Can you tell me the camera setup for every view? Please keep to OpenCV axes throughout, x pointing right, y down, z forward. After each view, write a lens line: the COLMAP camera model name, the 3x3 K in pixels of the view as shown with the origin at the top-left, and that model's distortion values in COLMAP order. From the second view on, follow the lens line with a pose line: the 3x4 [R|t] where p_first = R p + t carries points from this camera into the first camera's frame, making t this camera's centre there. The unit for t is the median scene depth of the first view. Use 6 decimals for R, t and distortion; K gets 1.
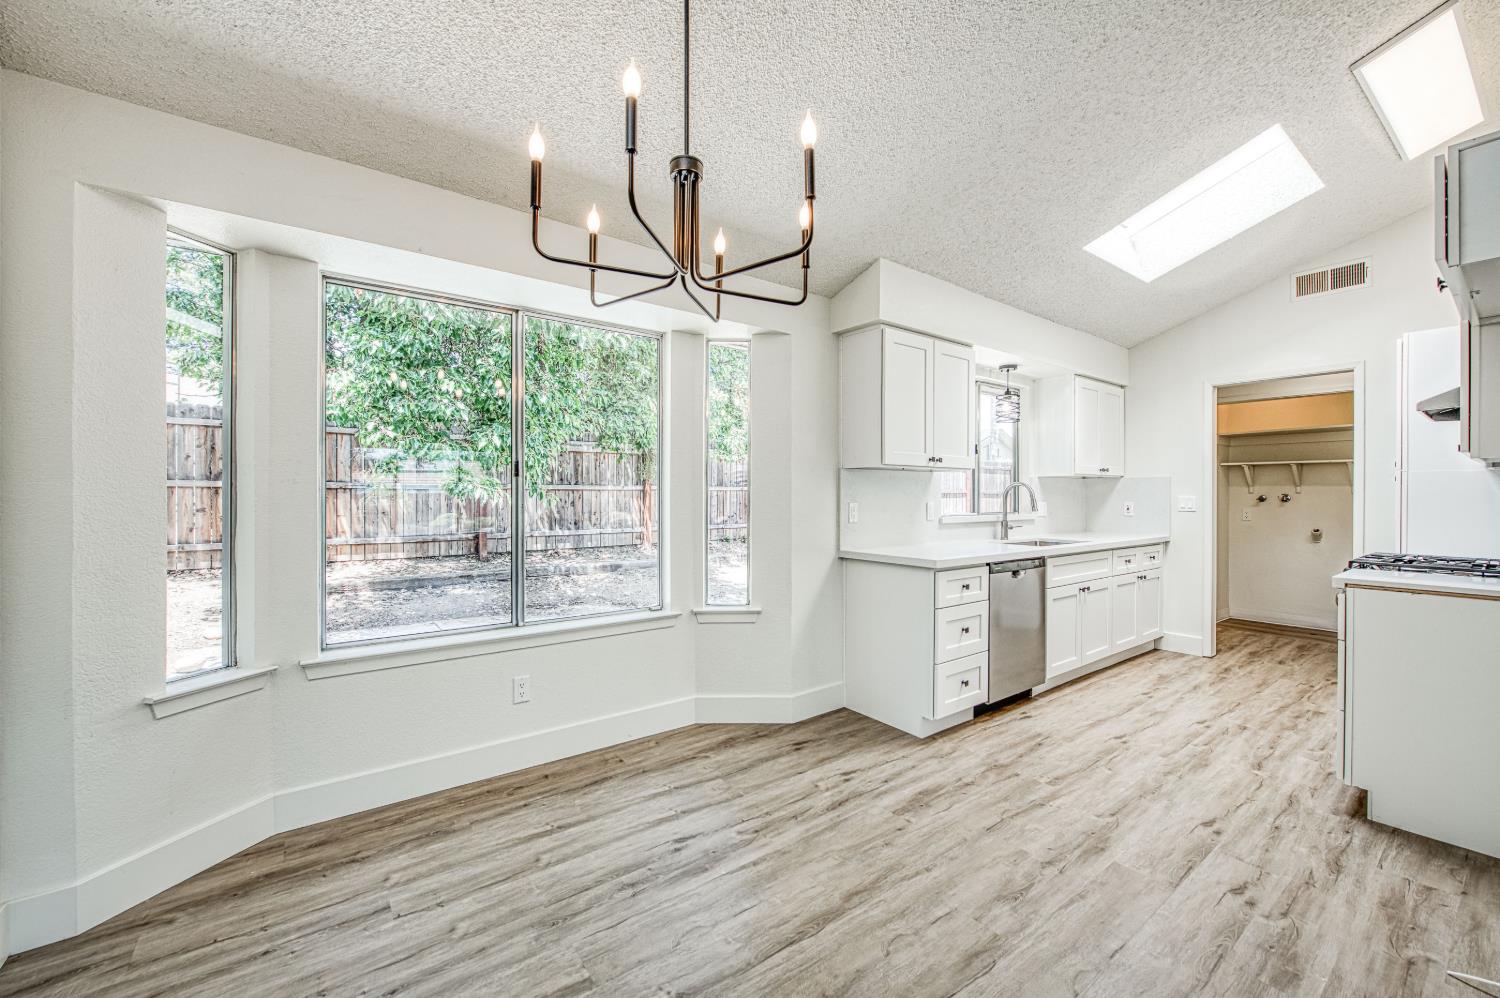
lens RADIAL K [[586.9, 0, 751.6], [0, 586.9, 497.3], [0, 0, 1]] dist [-0.008550, -0.000463]
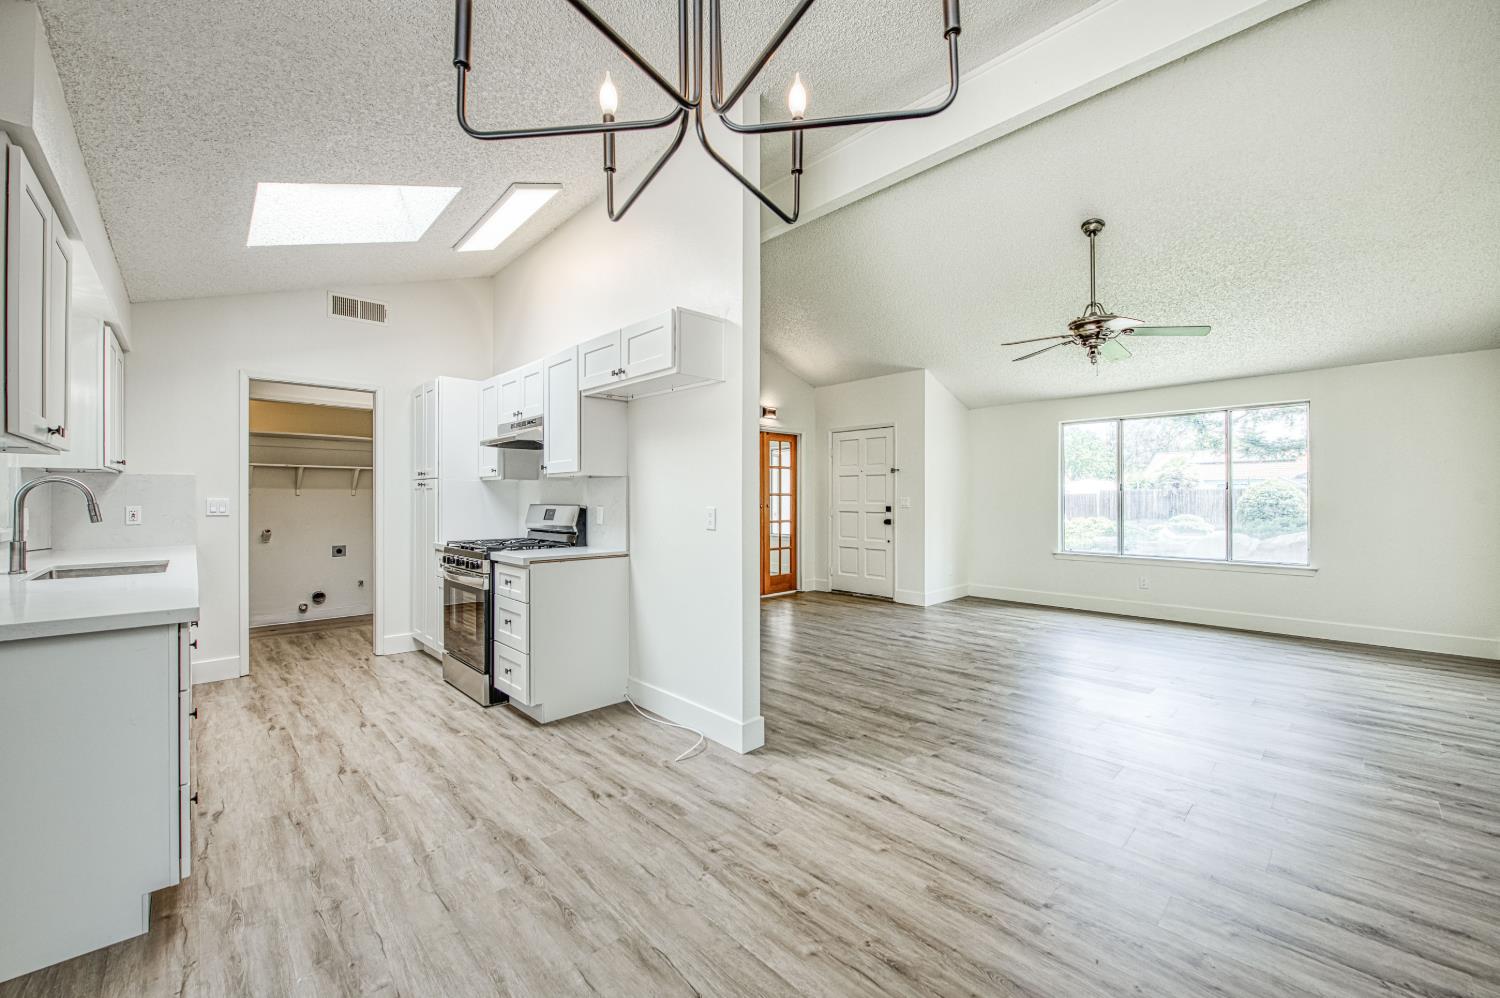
lens RADIAL K [[591.8, 0, 752.3], [0, 591.8, 495.9], [0, 0, 1]] dist [-0.009137, -0.000353]
pose [[-0.124471, 0.001808, 0.992222, -0.395714], [0.003510, 0.999993, -0.001382, -0.003279], [-0.992217, 0.003310, -0.124477, 0.584881]]
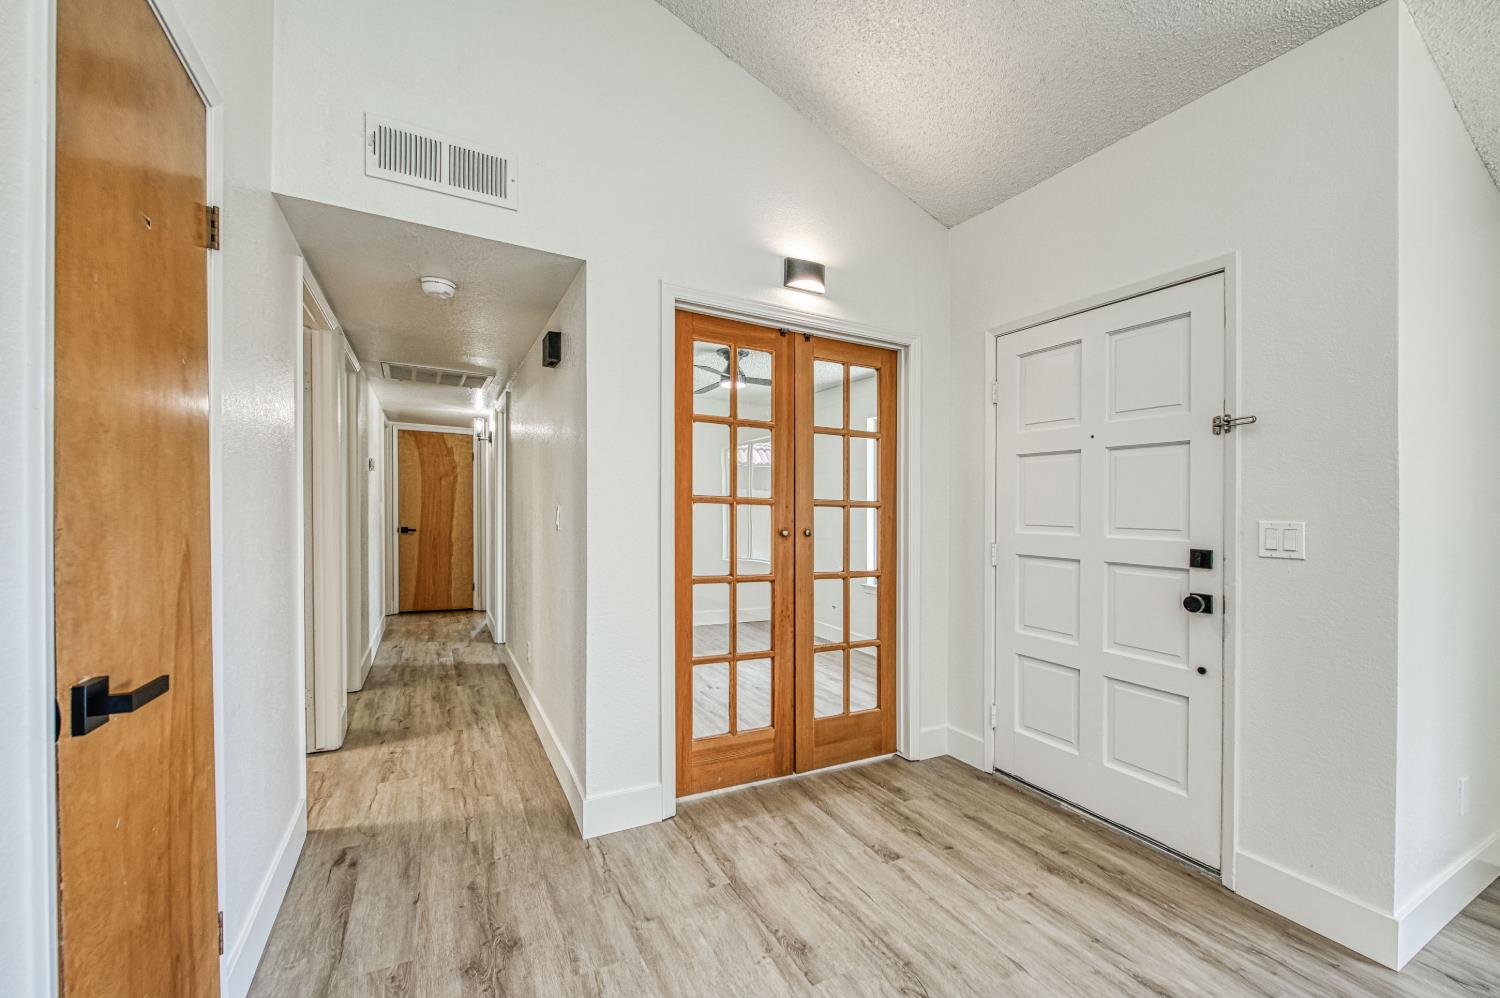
lens RADIAL K [[606.0, 0, 740.0], [0, 606.0, 517.7], [0, 0, 1]] dist [0.011124, -0.000330]
pose [[0.155384, -0.005826, 0.987837, 1.384450], [-0.017287, 0.999813, 0.008616, 0.005441], [-0.987703, -0.018415, 0.155255, 0.088420]]
